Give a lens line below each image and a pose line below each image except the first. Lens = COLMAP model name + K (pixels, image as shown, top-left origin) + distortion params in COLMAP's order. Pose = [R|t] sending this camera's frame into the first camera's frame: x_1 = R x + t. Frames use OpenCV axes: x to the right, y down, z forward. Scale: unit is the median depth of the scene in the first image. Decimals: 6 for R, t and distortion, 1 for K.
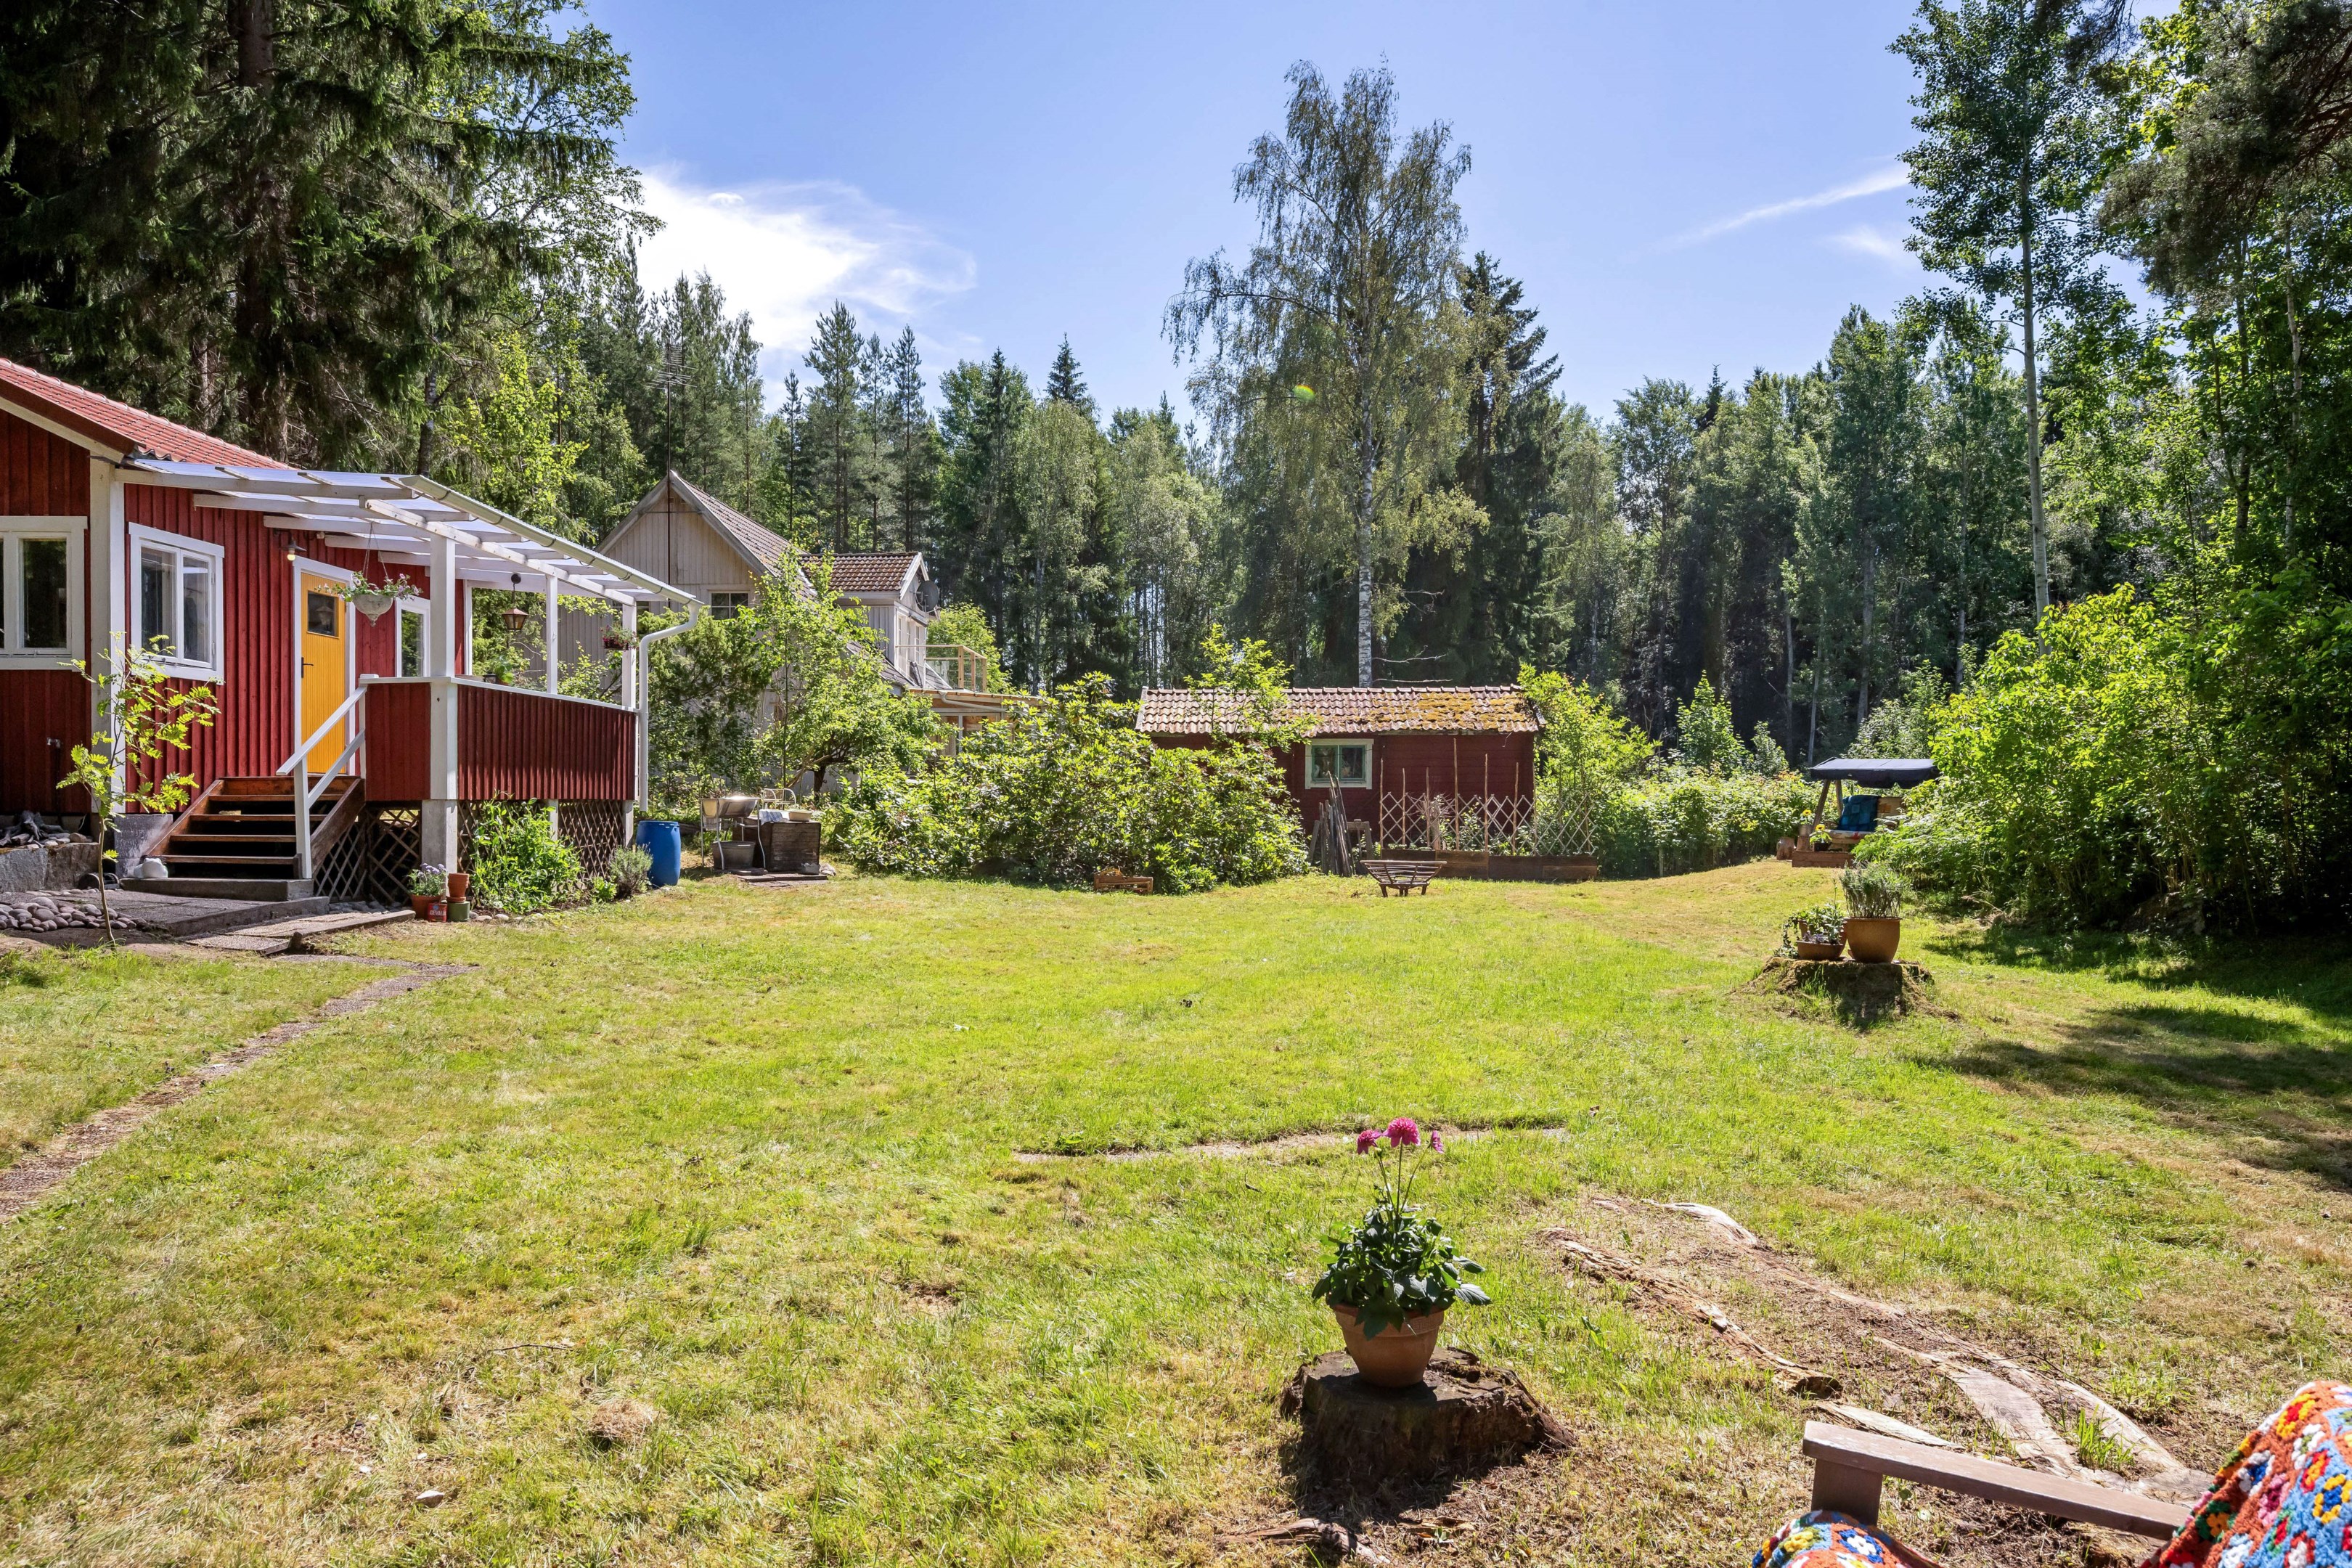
lens RADIAL K [[1506.7, 0, 1176.6], [0, 1506.7, 785.5], [0, 0, 1]] dist [-0.025477, -0.000428]
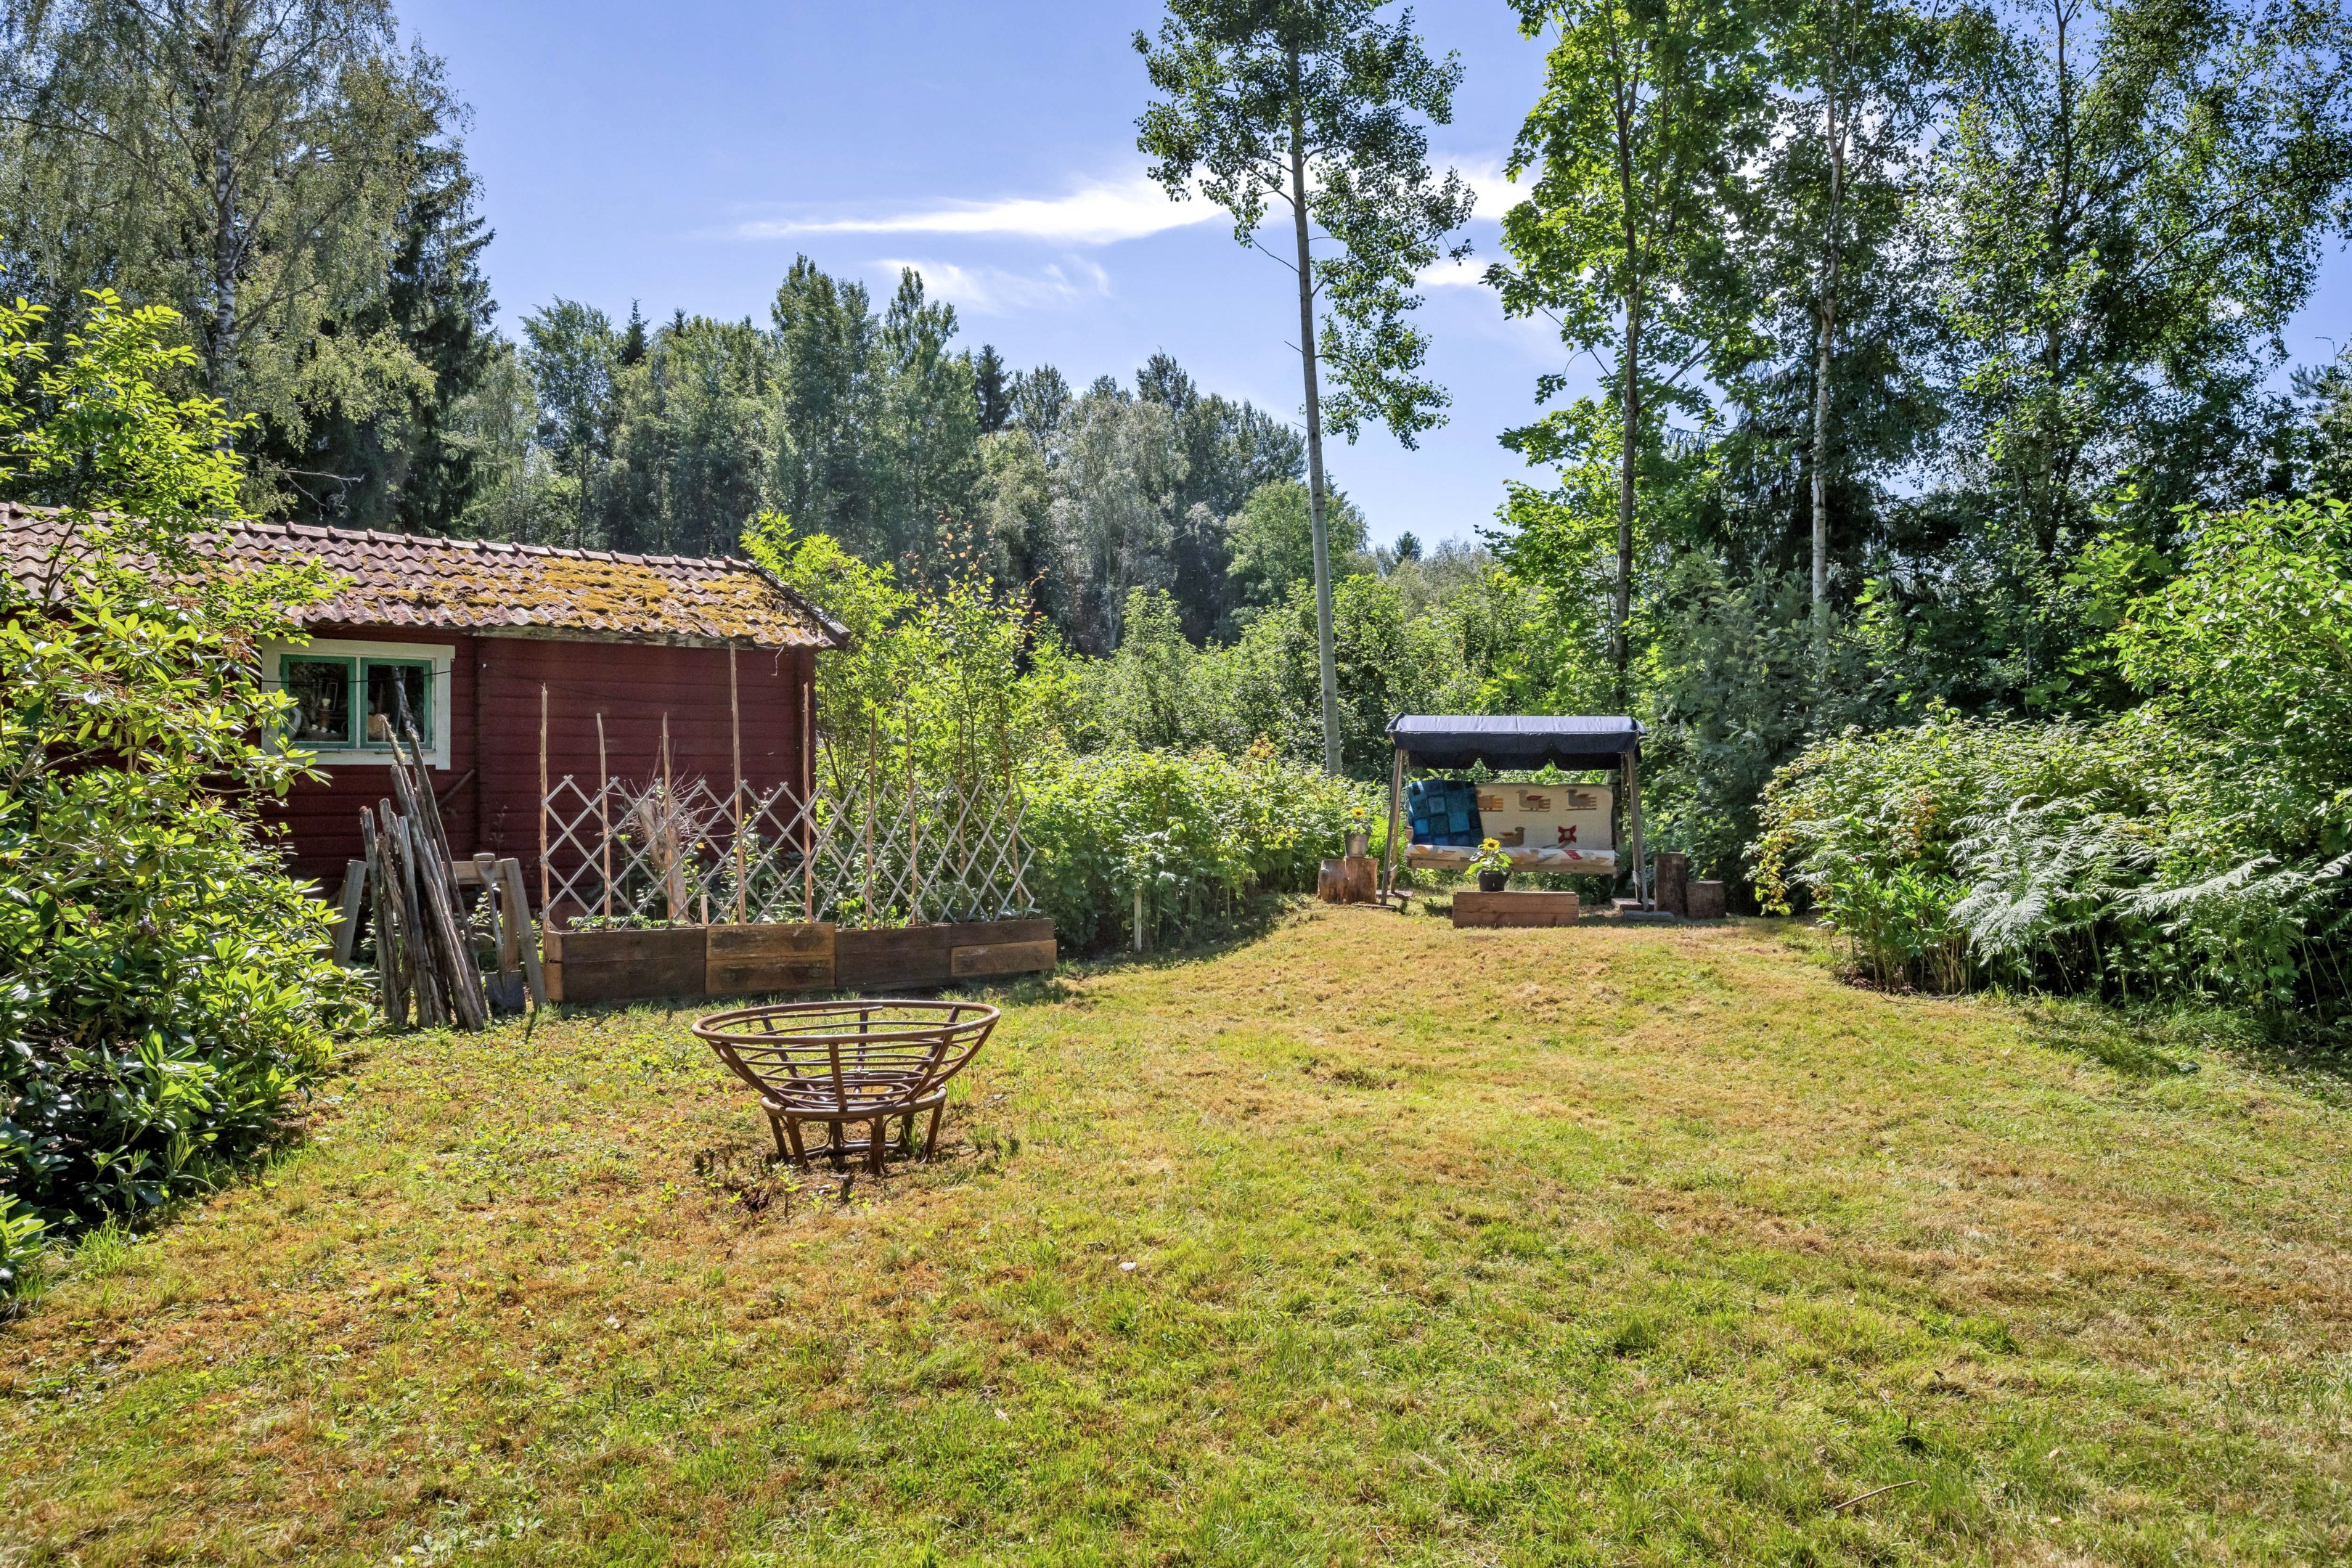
lens RADIAL K [[1506.7, 0, 1175.0], [0, 1506.7, 786.8], [0, 0, 1]] dist [-0.025477, -0.000428]
pose [[0.743615, -0.005301, 0.668587, 0.005166], [-0.000281, 0.999966, 0.008242, 0.003101], [-0.668608, -0.006317, 0.743588, 0.509827]]
